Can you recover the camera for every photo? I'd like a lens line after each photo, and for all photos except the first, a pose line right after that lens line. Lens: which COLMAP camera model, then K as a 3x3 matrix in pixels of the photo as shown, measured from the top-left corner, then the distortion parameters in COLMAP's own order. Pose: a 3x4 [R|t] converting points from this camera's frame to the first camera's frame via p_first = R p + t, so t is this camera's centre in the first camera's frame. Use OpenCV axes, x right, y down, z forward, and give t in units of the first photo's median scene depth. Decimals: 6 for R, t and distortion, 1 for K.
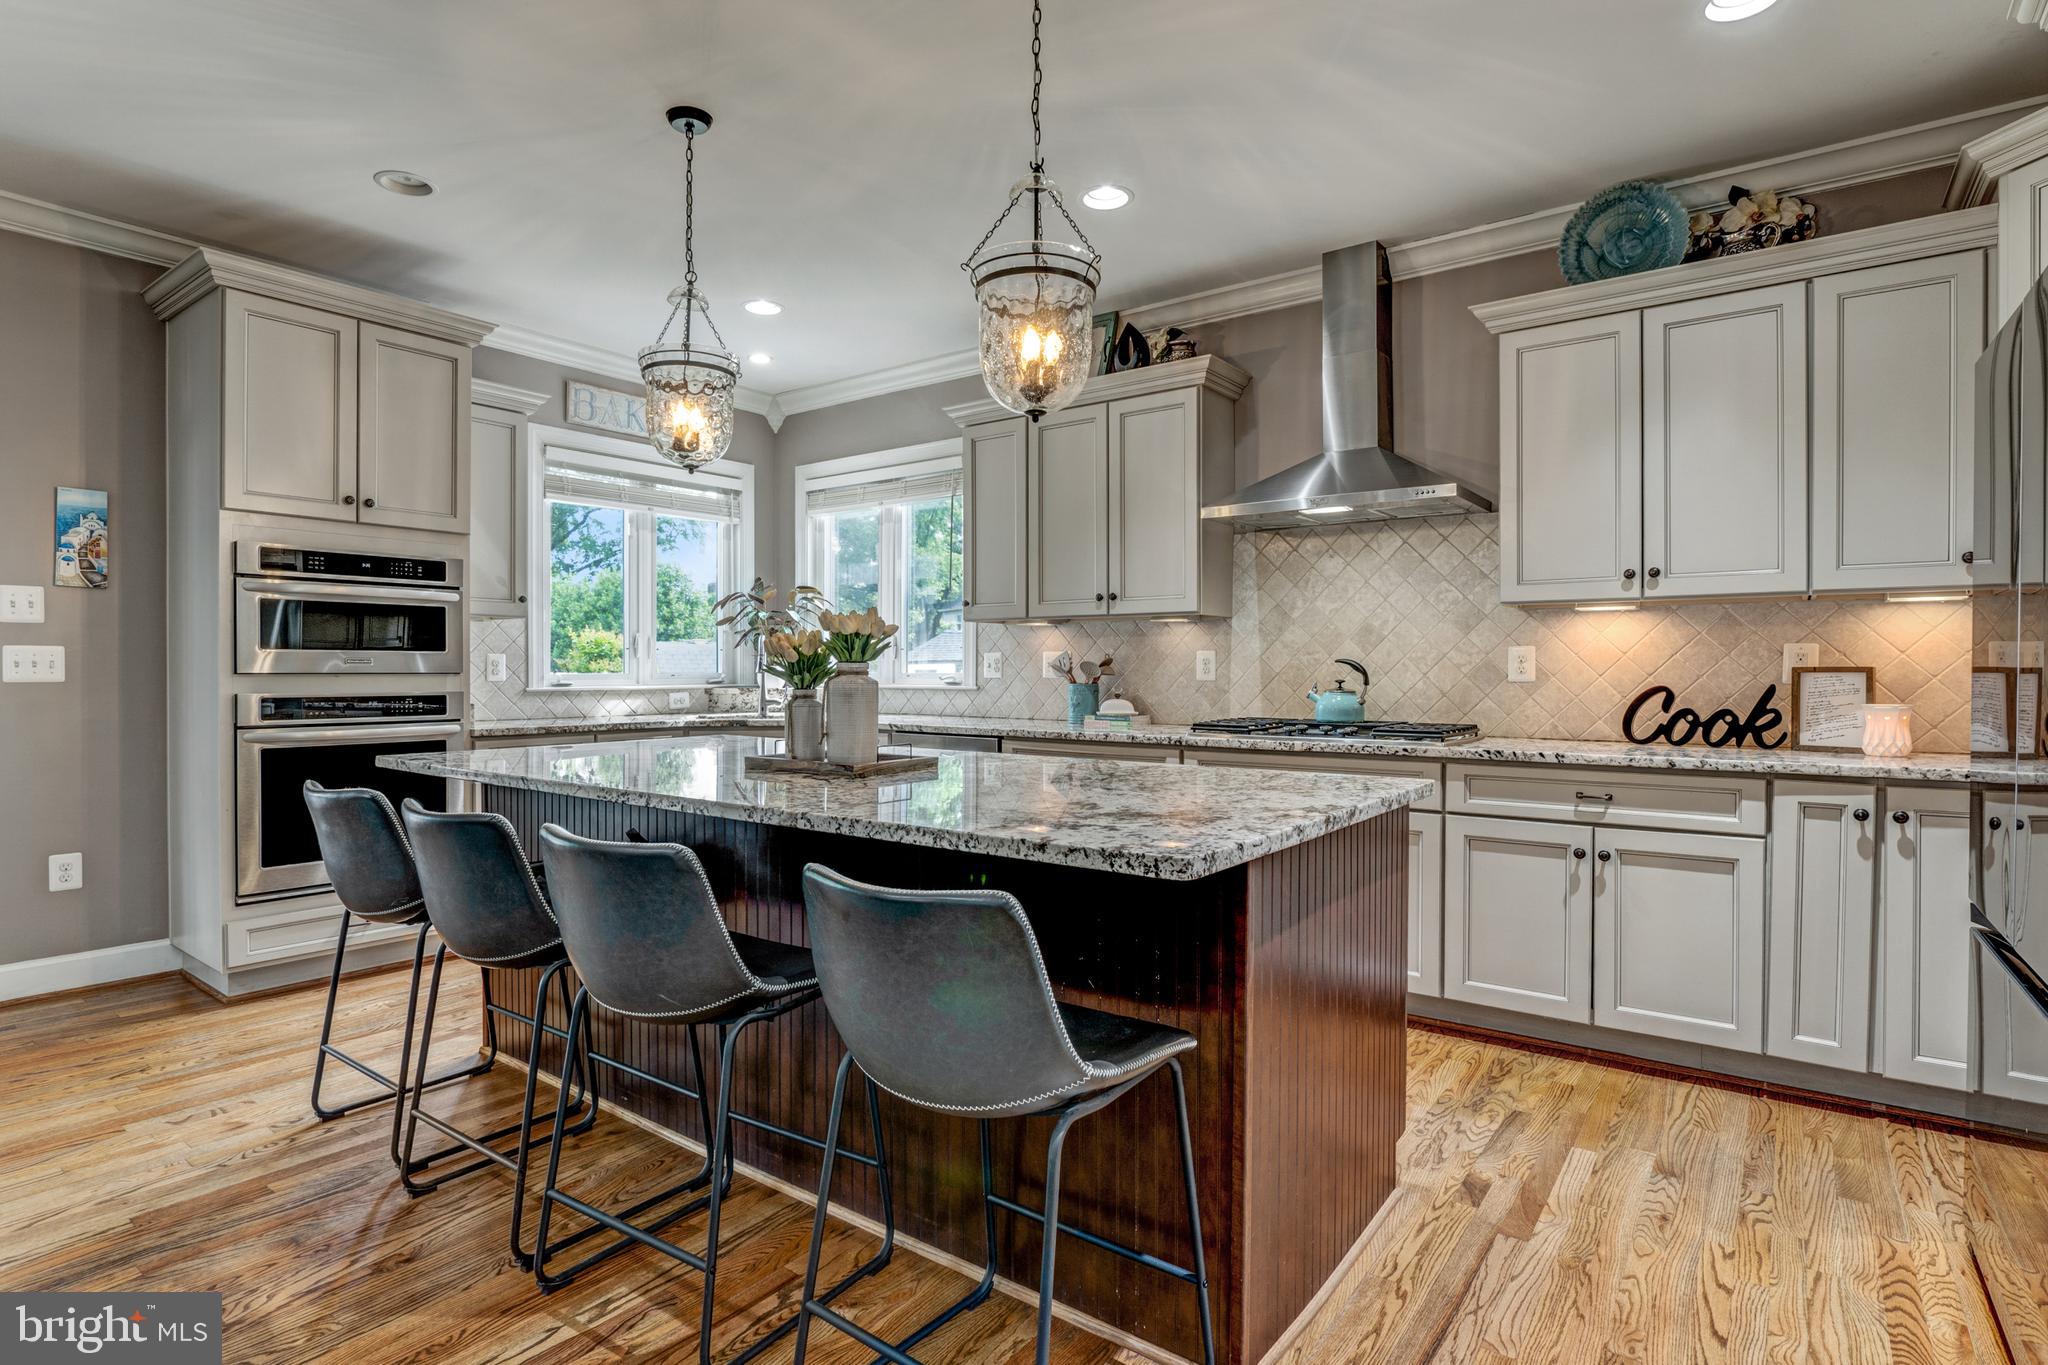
lens RADIAL K [[1025.5, 0, 1020.5], [0, 1025.5, 677.8], [0, 0, 1]] dist [-0.015105, -0.000133]
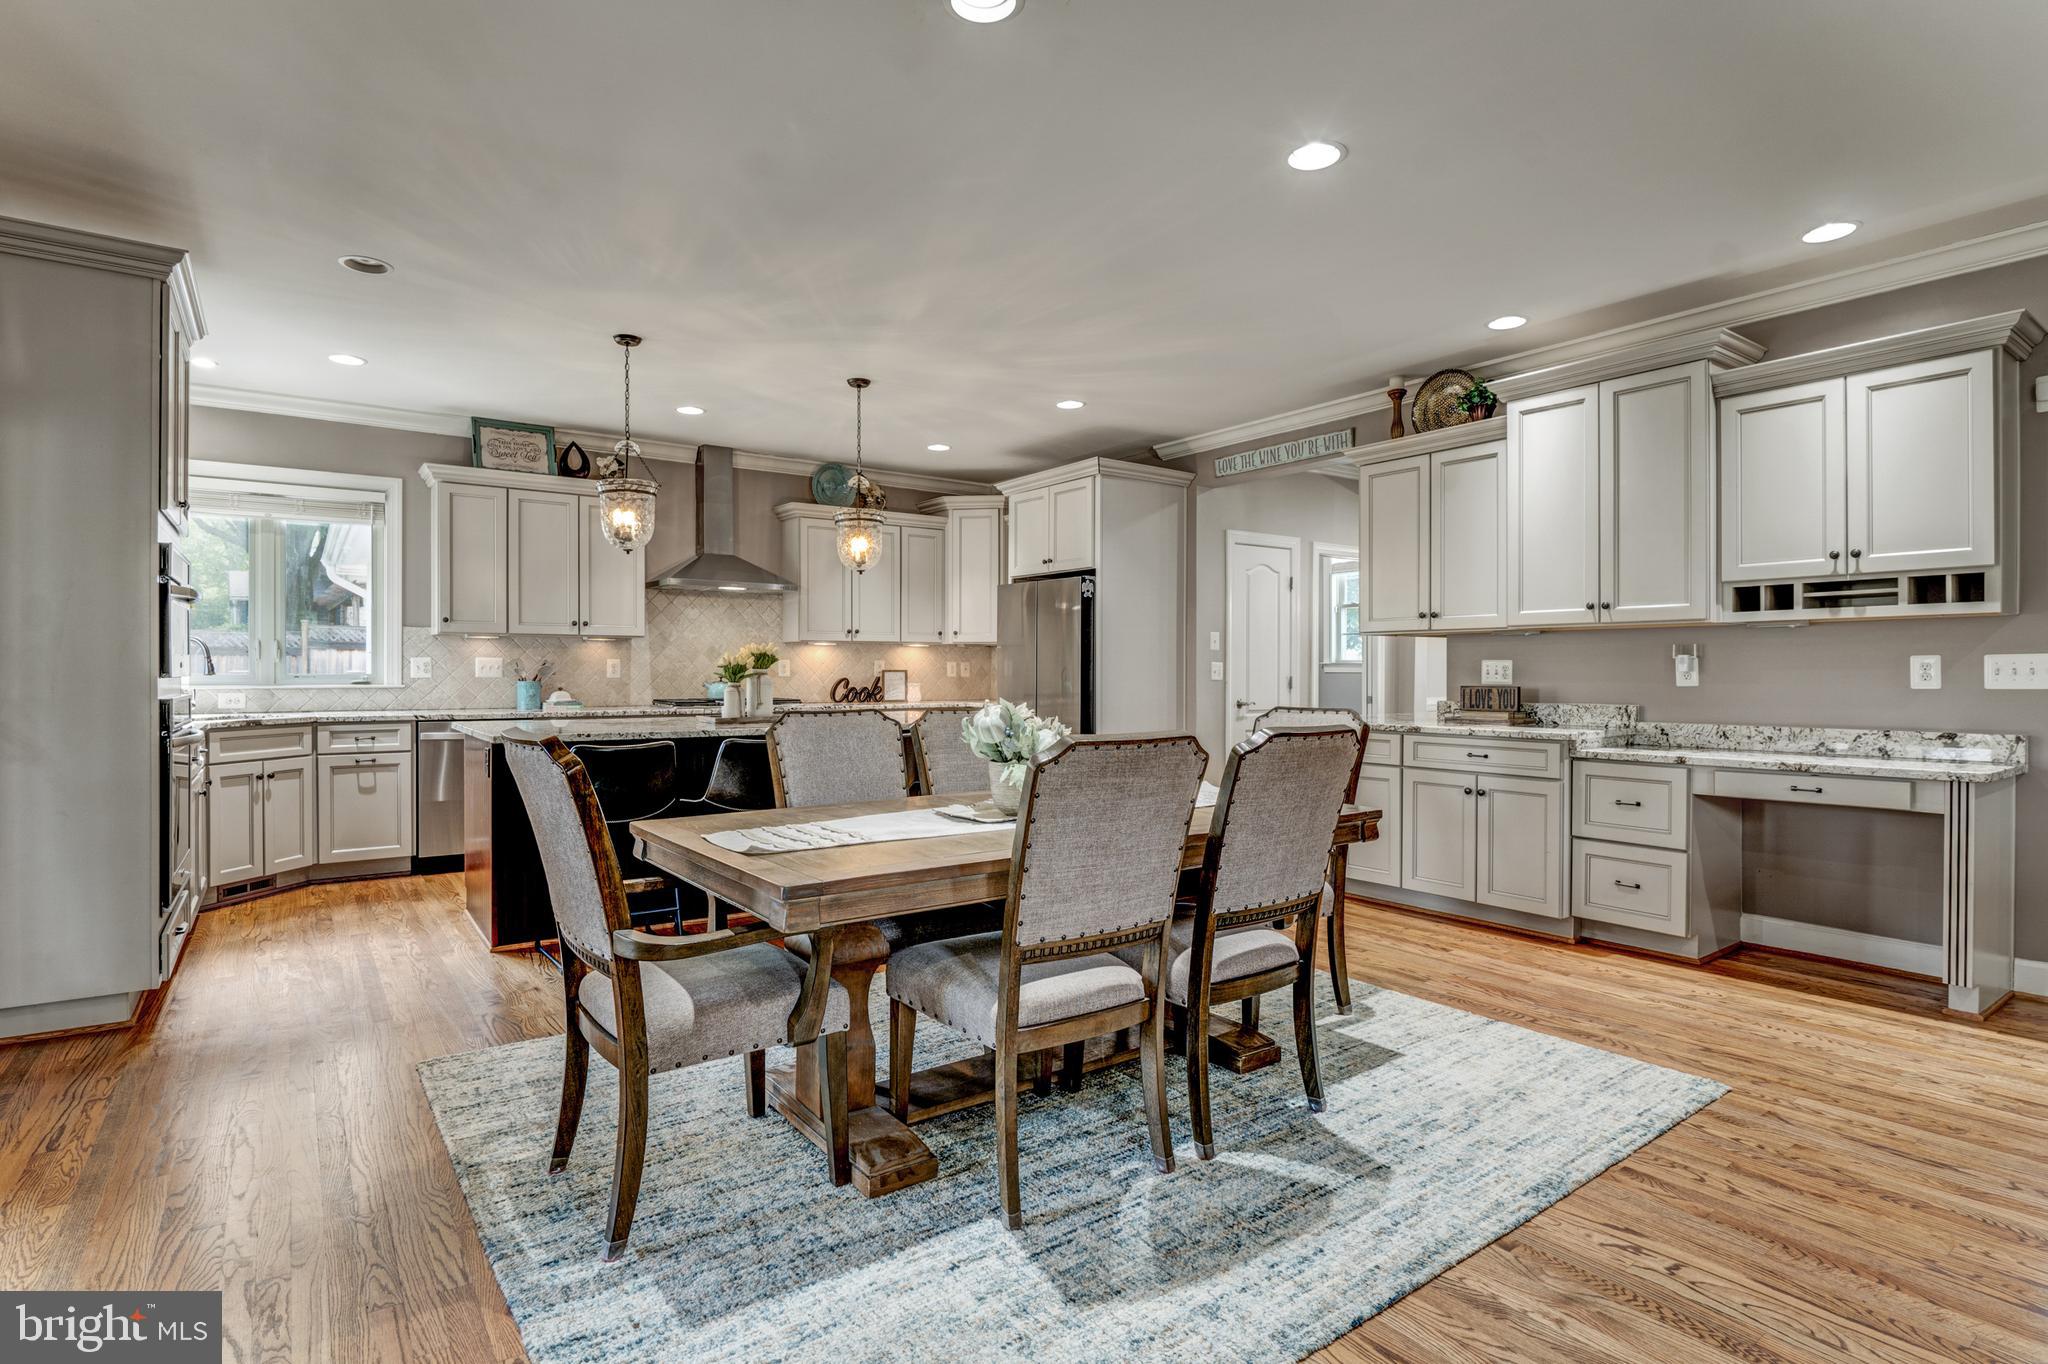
lens RADIAL K [[1025.5, 0, 1022.9], [0, 1025.5, 677.7], [0, 0, 1]] dist [-0.015105, -0.000133]
pose [[0.295329, -0.007980, 0.955362, -1.289904], [0.005820, 0.999962, 0.006553, -0.004913], [-0.955378, 0.003625, 0.295364, -0.088419]]
